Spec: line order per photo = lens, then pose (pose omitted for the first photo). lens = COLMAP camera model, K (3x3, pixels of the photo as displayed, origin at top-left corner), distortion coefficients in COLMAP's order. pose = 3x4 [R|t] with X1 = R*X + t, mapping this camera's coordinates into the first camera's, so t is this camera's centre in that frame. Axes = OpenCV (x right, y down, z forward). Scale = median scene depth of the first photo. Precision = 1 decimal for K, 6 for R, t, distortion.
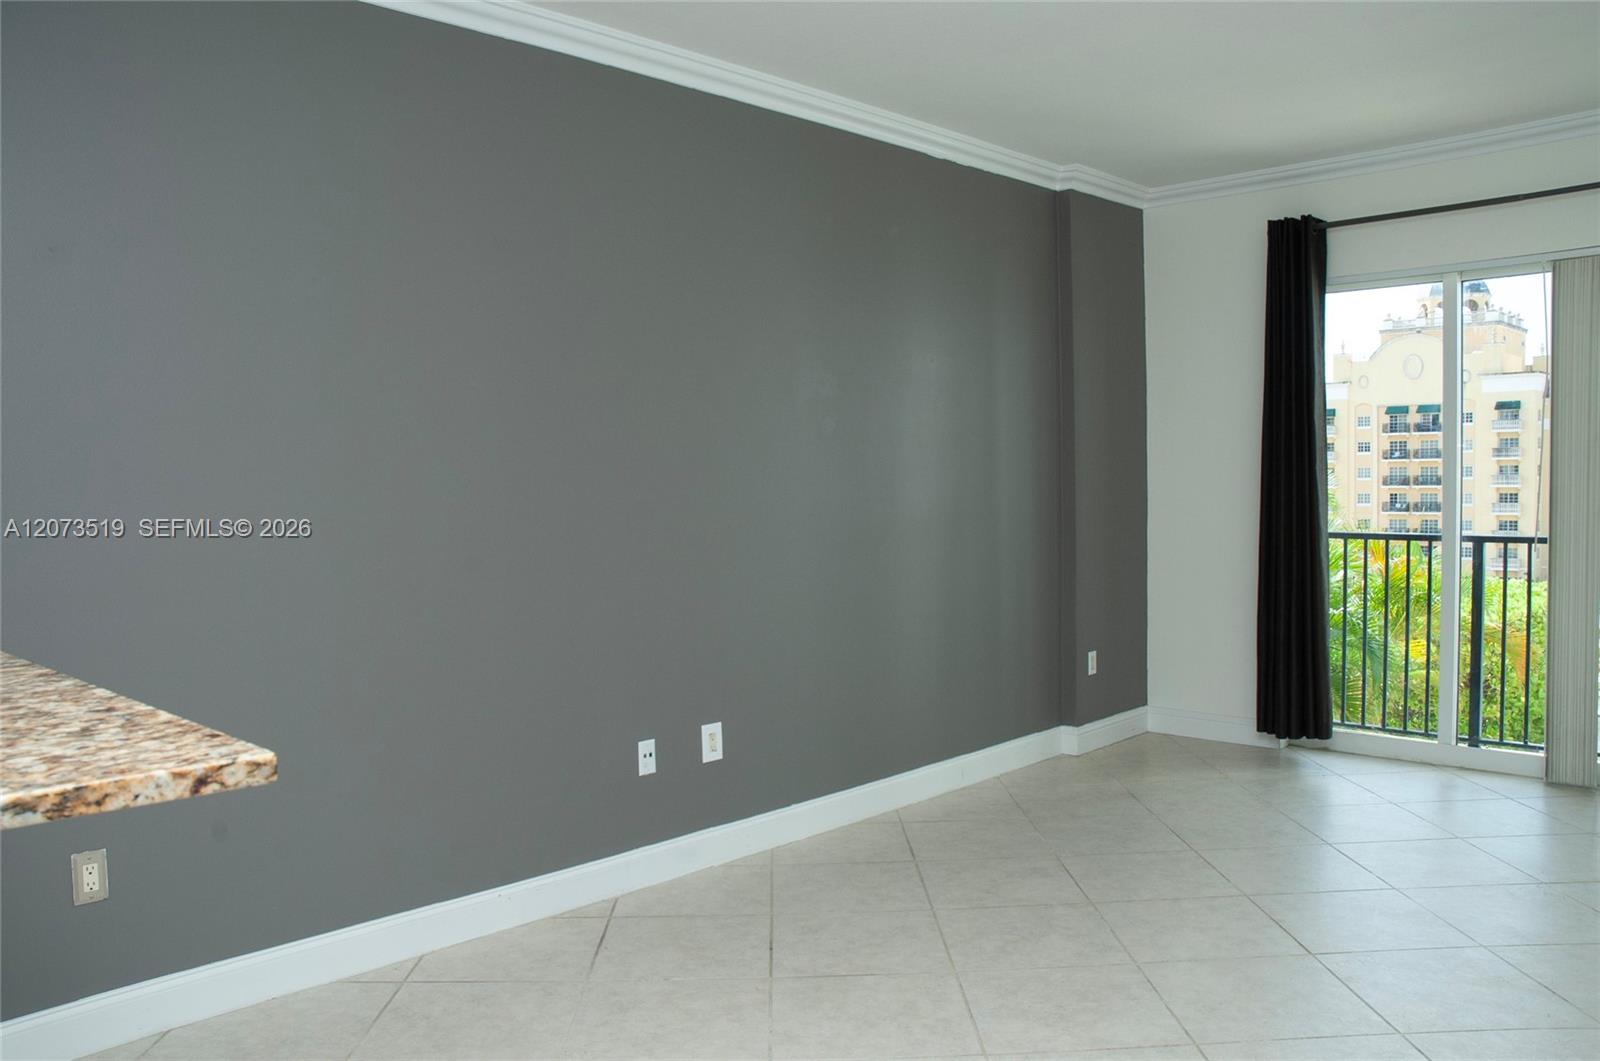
lens RADIAL K [[1262.1, 0, 802.3], [0, 1262.1, 528.1], [0, 0, 1]] dist [-0.054331, 0.005410]
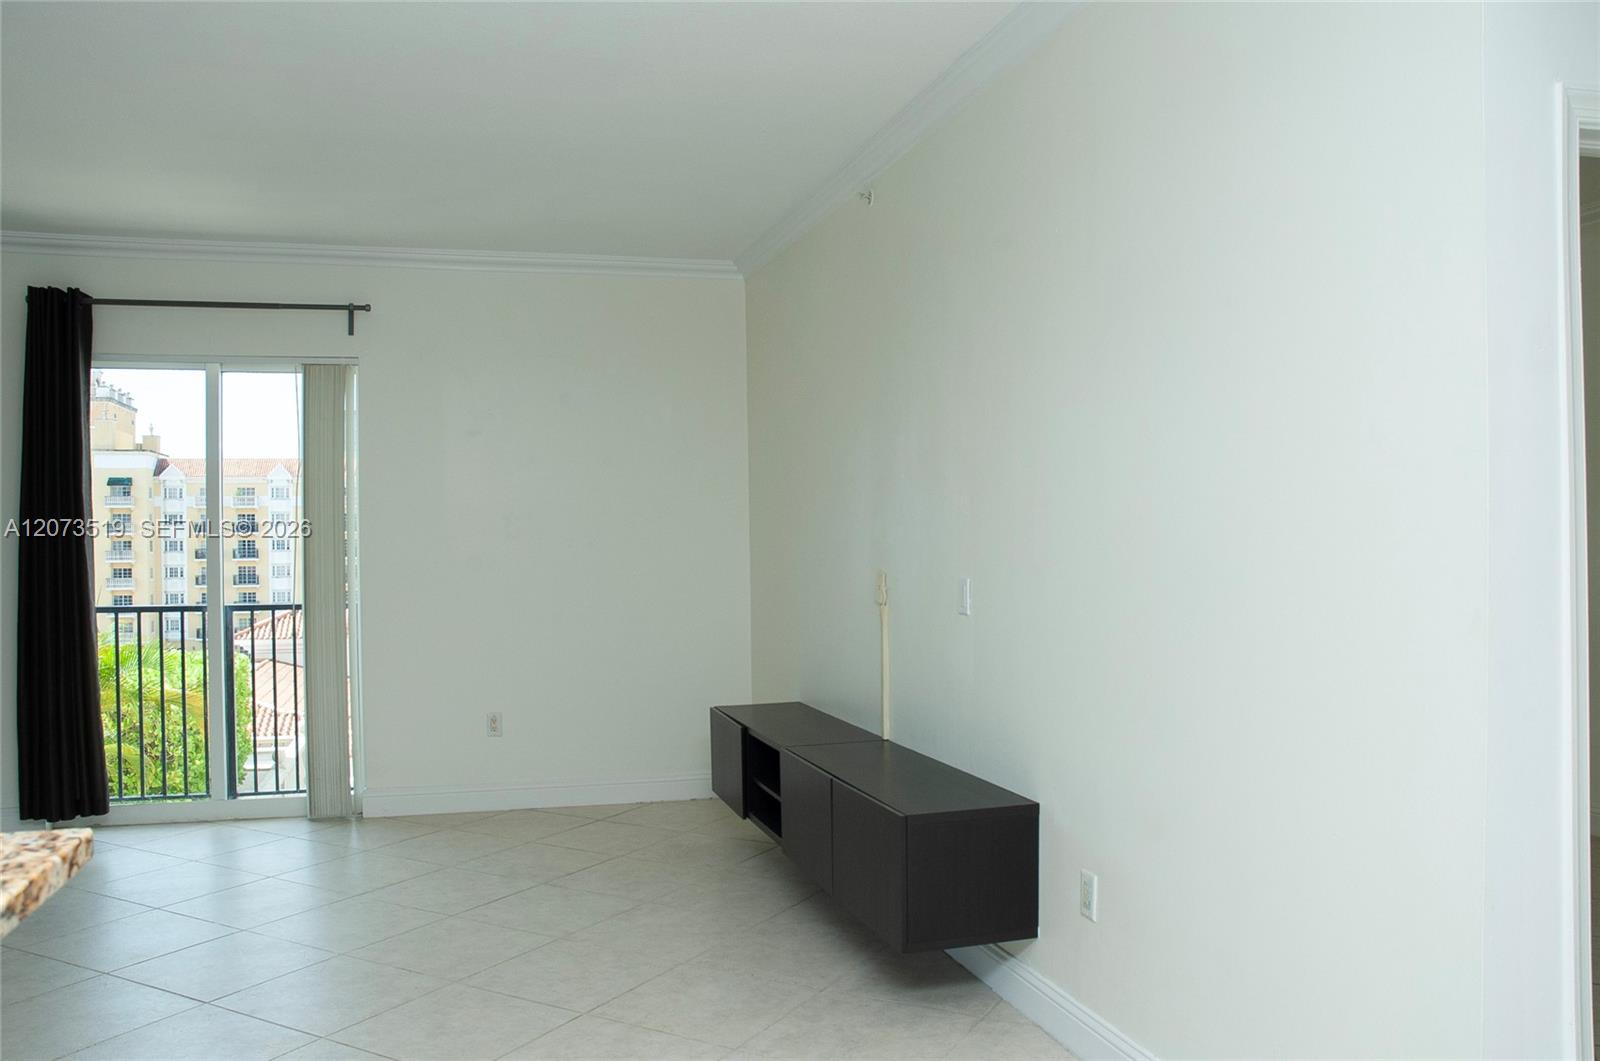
lens RADIAL K [[1262.1, 0, 801.5], [0, 1262.1, 537.1], [0, 0, 1]] dist [-0.054331, 0.005410]
pose [[0.519033, 0.009758, 0.854698, -0.133698], [0.036118, 0.998791, -0.033337, 0.000998], [-0.853991, 0.048173, 0.518053, 0.003709]]
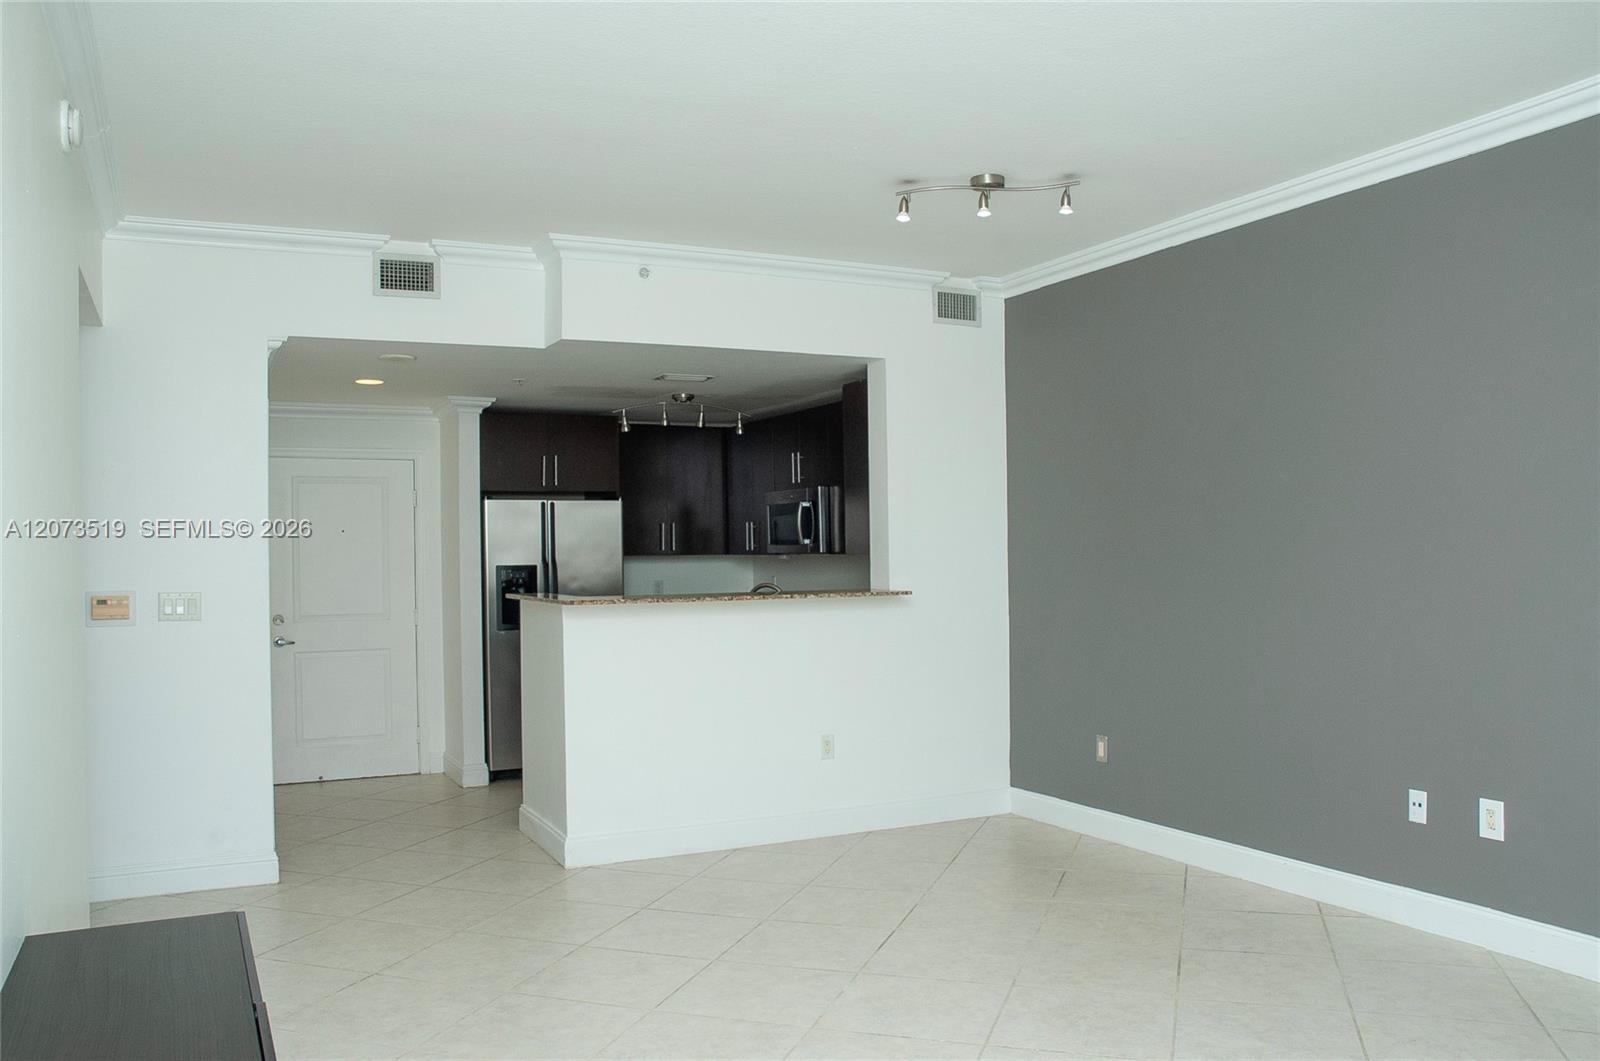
lens RADIAL K [[1262.1, 0, 800.4], [0, 1262.1, 534.4], [0, 0, 1]] dist [-0.054331, 0.005410]
pose [[-0.340155, 0.003523, -0.940363, 0.745558], [-0.014821, 0.999849, 0.009107, -0.034994], [0.940252, 0.017035, -0.340052, 0.622312]]
